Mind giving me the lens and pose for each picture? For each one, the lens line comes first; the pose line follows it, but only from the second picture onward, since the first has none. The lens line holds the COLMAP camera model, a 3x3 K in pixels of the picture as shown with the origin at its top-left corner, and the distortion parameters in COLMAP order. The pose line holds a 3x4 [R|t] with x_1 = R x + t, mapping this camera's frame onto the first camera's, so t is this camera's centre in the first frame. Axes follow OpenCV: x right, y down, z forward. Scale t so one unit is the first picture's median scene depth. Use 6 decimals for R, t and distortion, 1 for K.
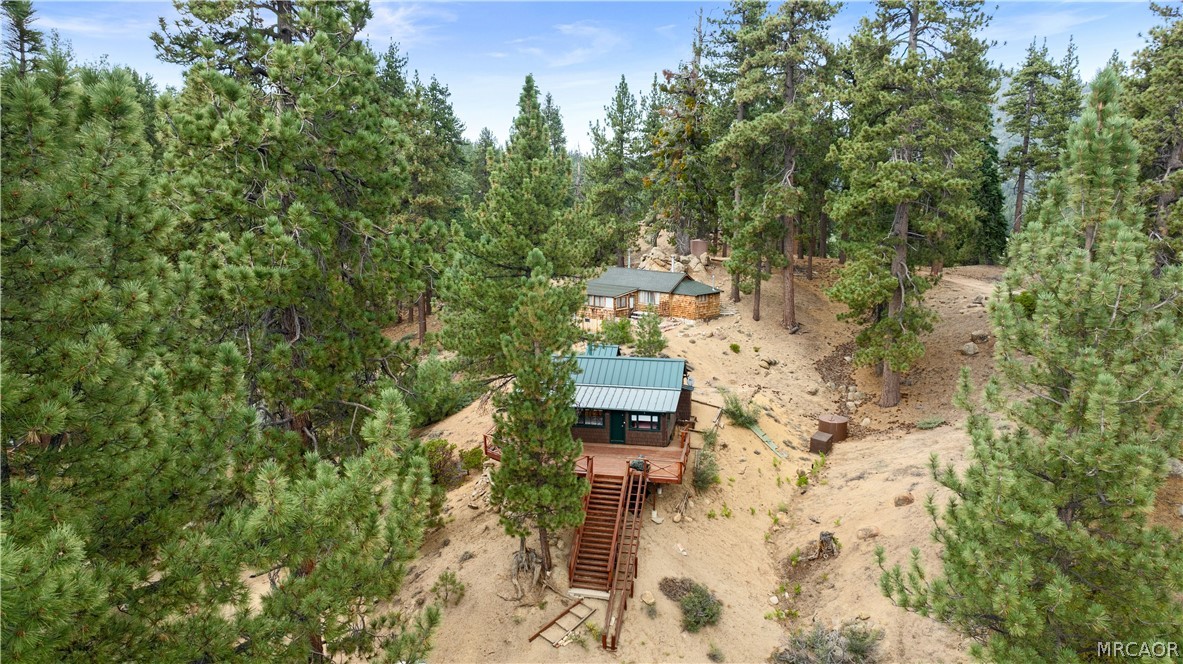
lens RADIAL K [[827.3, 0, 591.5], [0, 827.3, 332.0], [0, 0, 1]] dist [-0.056676, 0.041052]
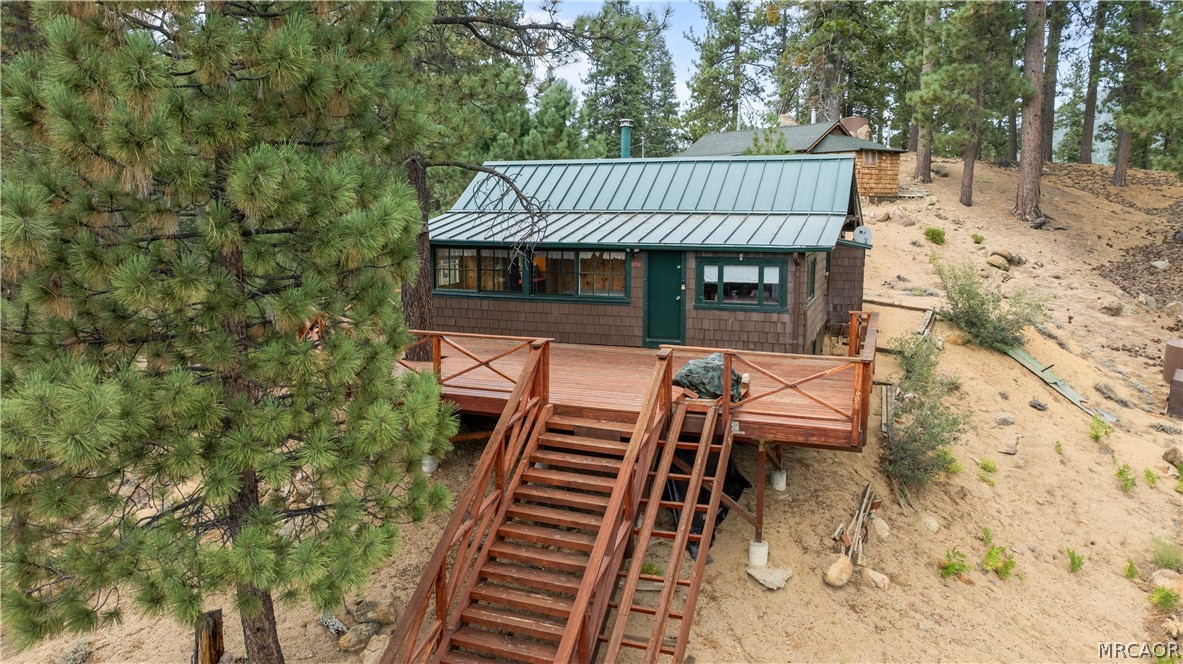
lens RADIAL K [[827.3, 0, 591.5], [0, 827.3, 332.0], [0, 0, 1]] dist [-0.056676, 0.041052]
pose [[0.988193, 0.023020, -0.151477, 0.054010], [-0.026839, 0.999370, -0.023215, 0.135910], [0.150847, 0.027006, 0.988188, 0.633382]]
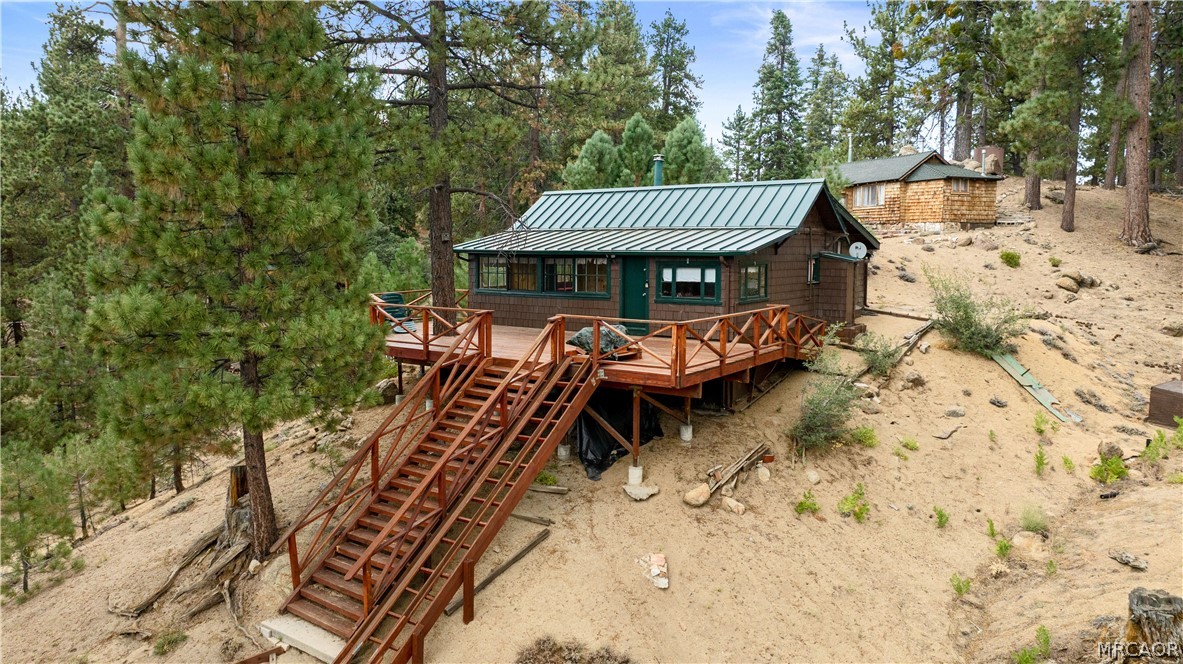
lens RADIAL K [[827.3, 0, 591.5], [0, 827.3, 332.0], [0, 0, 1]] dist [-0.056676, 0.041052]
pose [[0.918846, 0.039776, -0.392607, 0.185731], [-0.067374, 0.996112, -0.056761, 0.159452], [0.388823, 0.078606, 0.917953, 0.570046]]
